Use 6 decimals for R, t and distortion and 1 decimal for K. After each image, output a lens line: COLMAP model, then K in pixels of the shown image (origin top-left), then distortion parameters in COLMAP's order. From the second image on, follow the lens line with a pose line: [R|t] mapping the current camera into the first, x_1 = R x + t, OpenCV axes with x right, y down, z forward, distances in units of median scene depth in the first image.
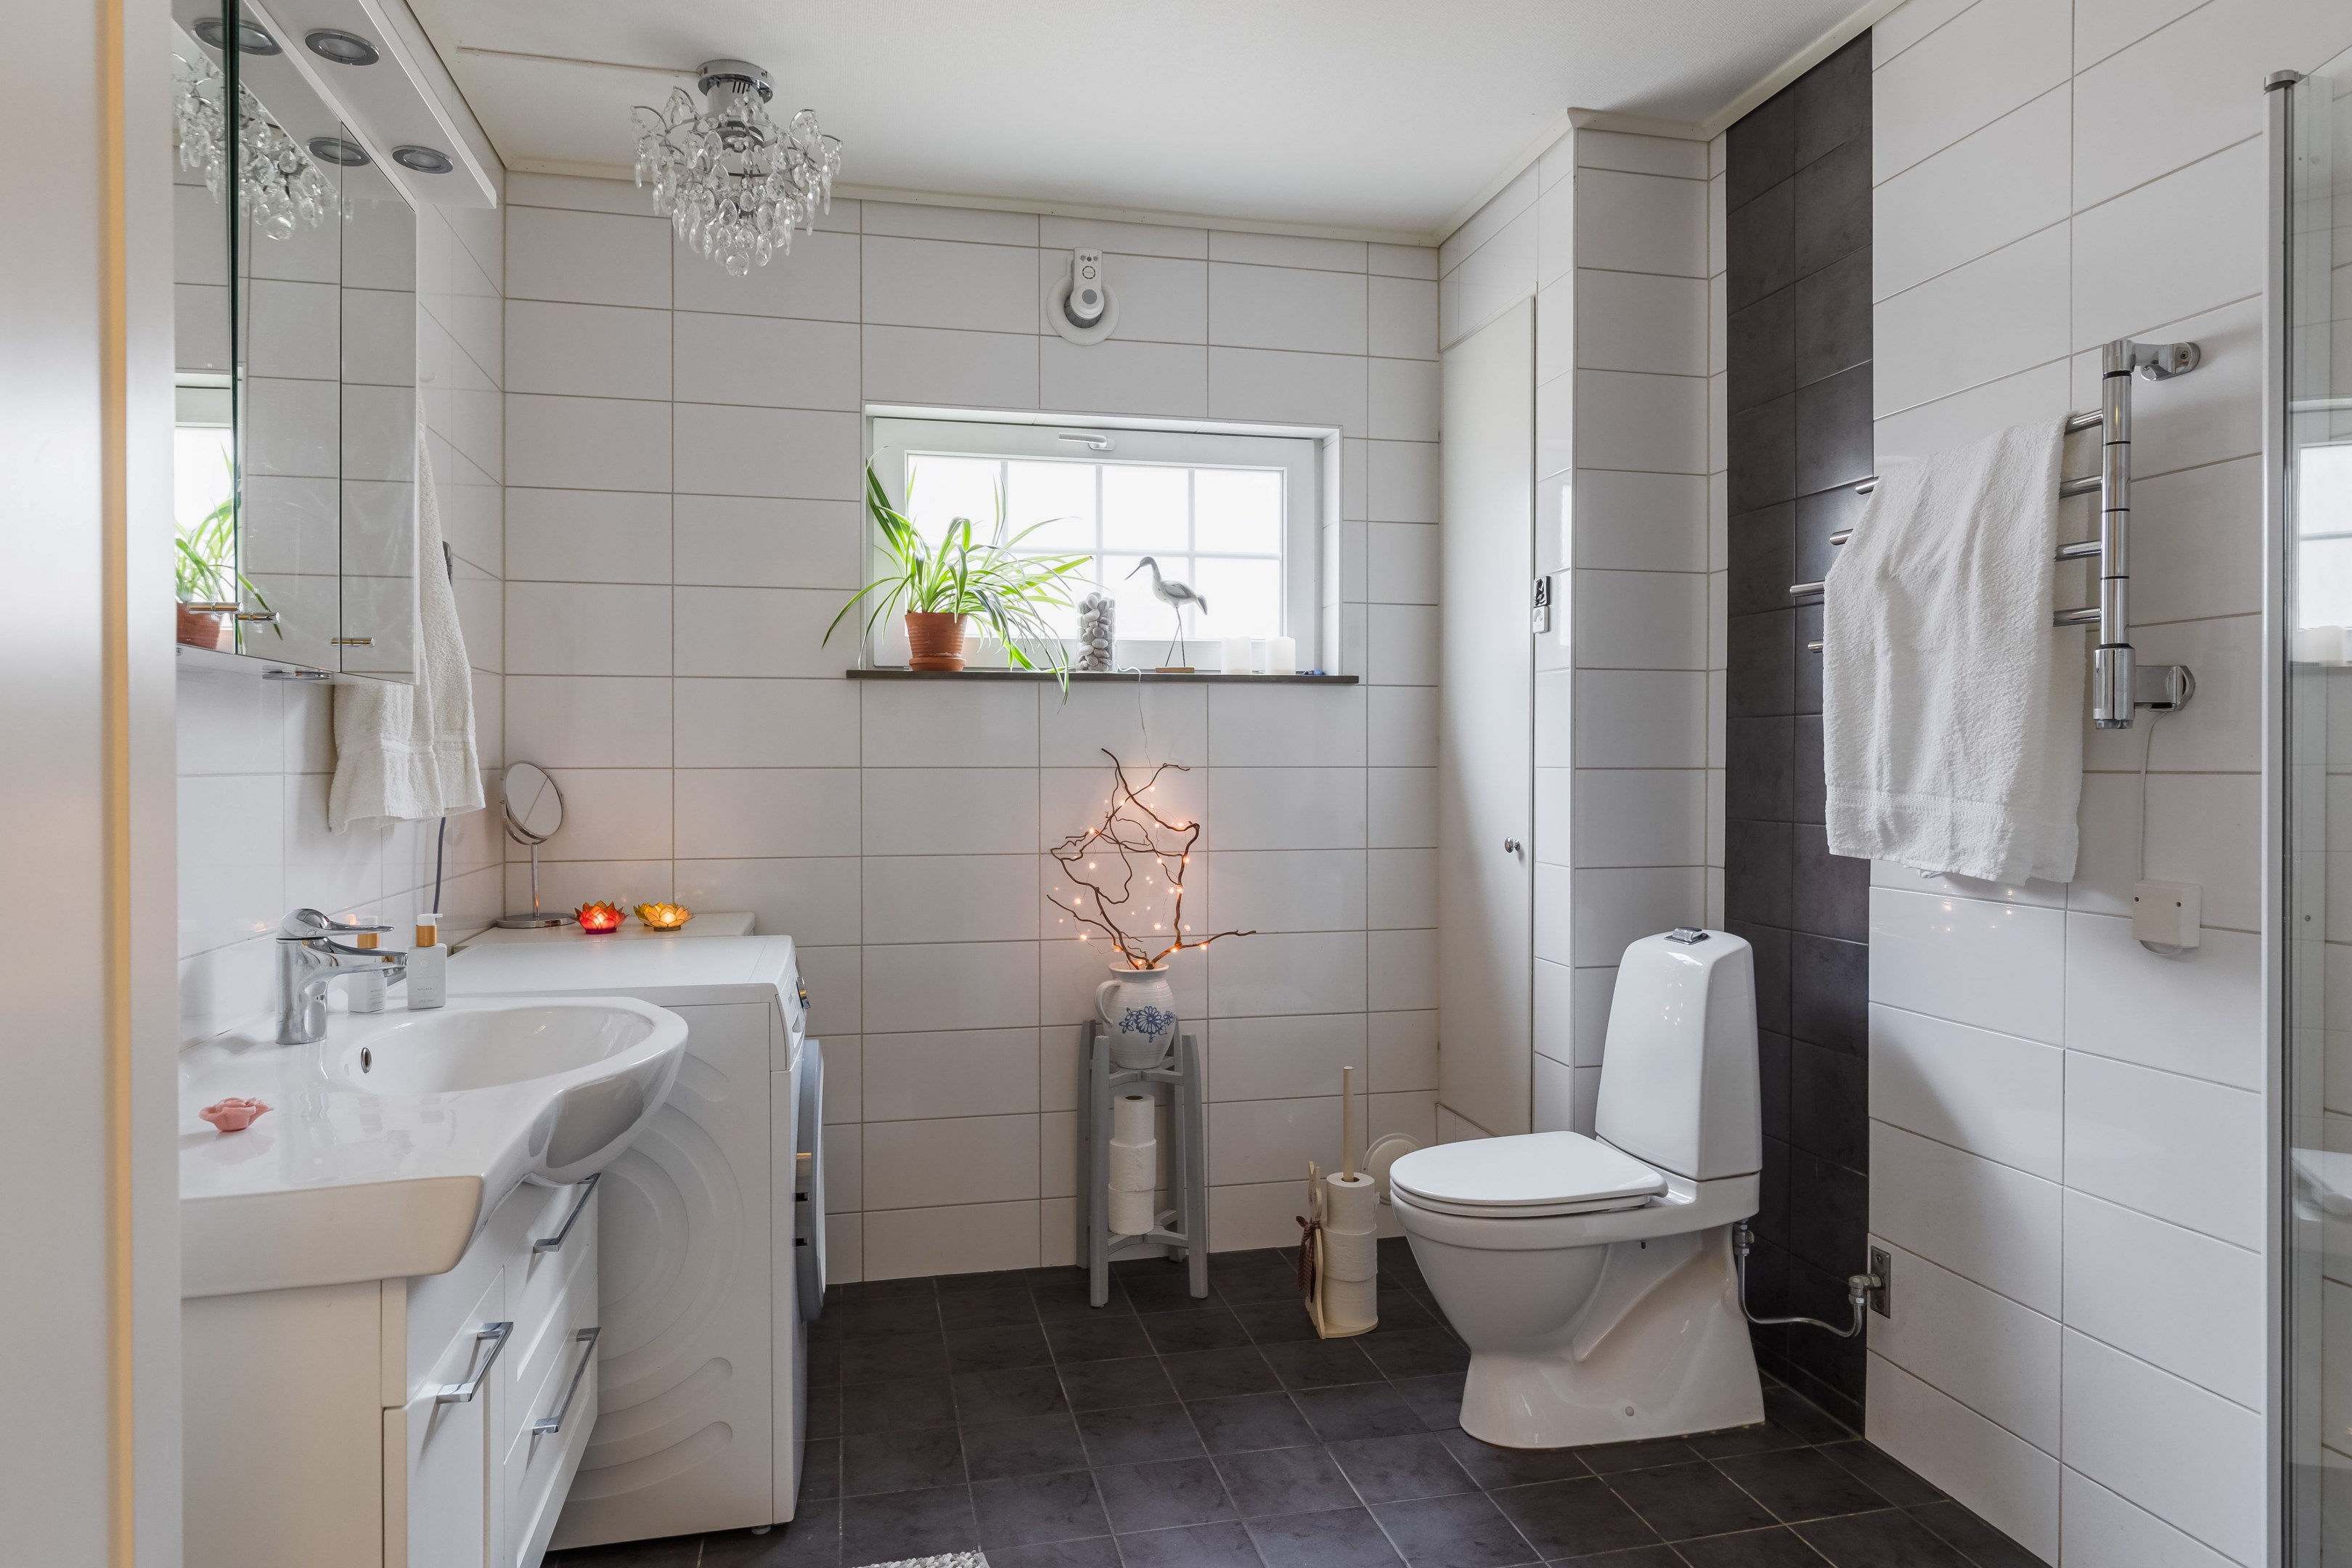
lens RADIAL K [[1411.3, 0, 1174.1], [0, 1411.3, 776.6], [0, 0, 1]] dist [-0.001882, 0.001457]
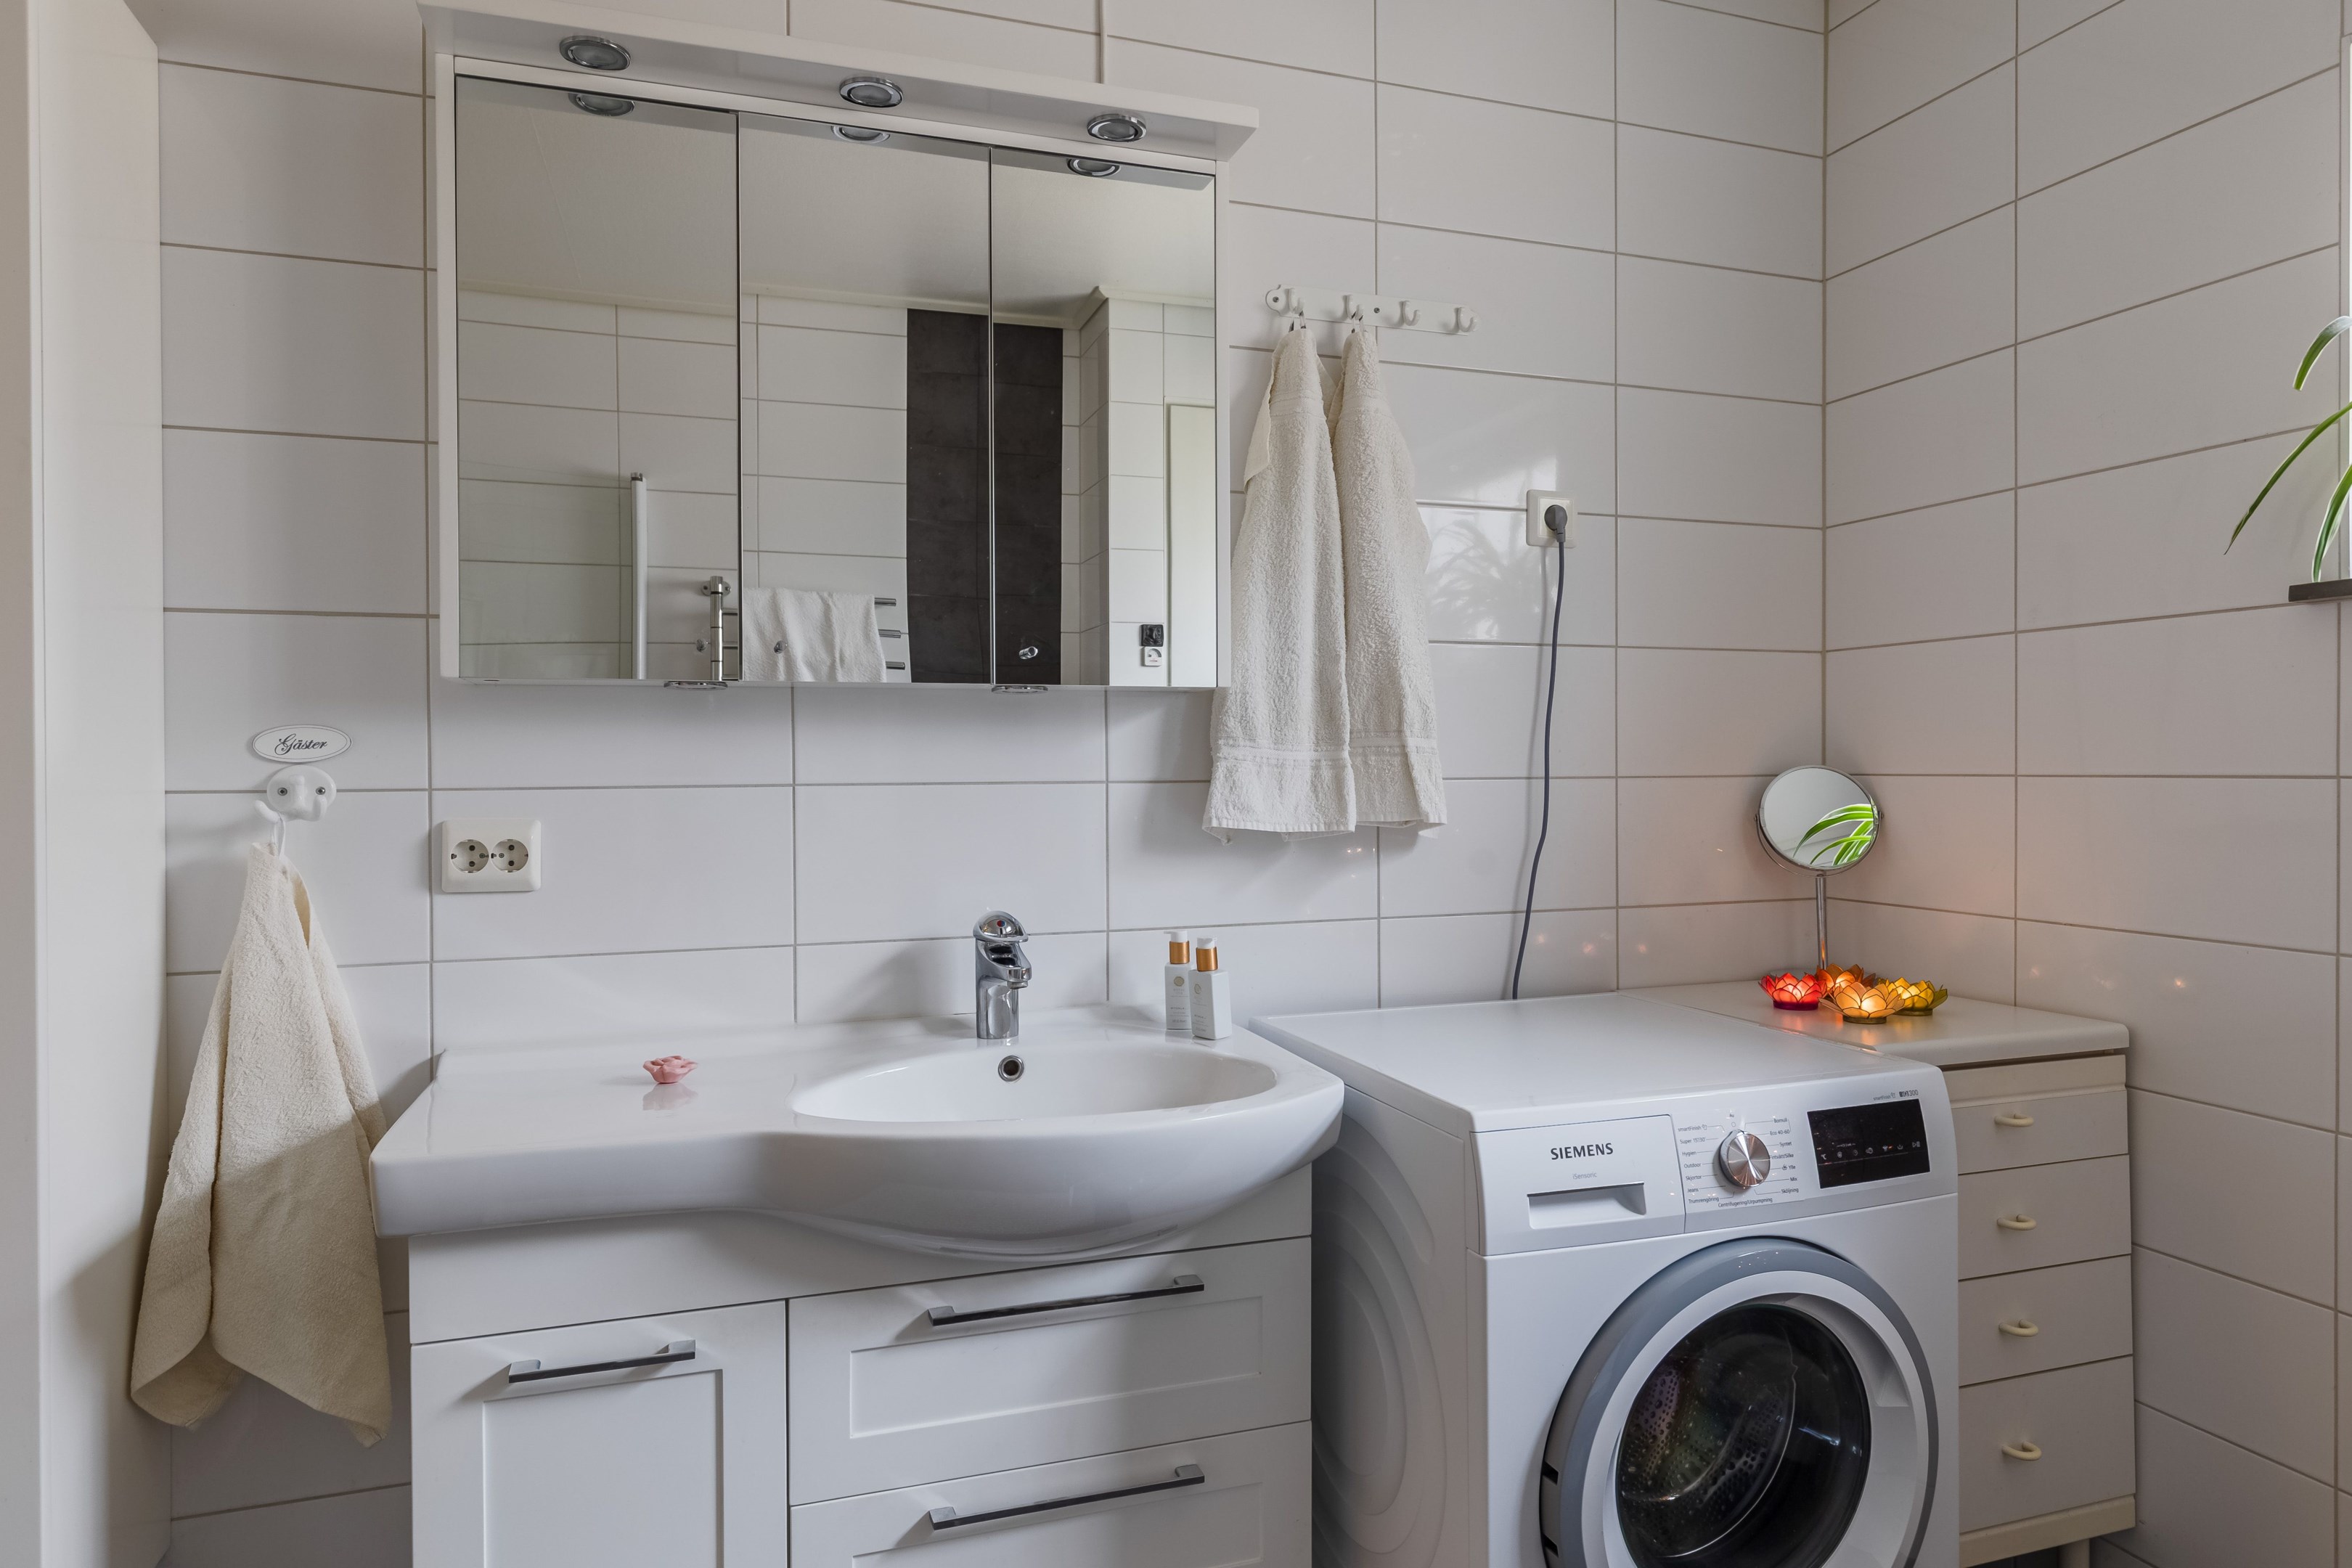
lens RADIAL K [[1411.3, 0, 1176.7], [0, 1411.3, 780.7], [0, 0, 1]] dist [-0.001882, 0.001457]
pose [[0.121590, 0.003777, -0.992573, 0.292847], [-0.007183, 0.999970, 0.002925, -0.004065], [0.992554, 0.006774, 0.121614, 0.687579]]
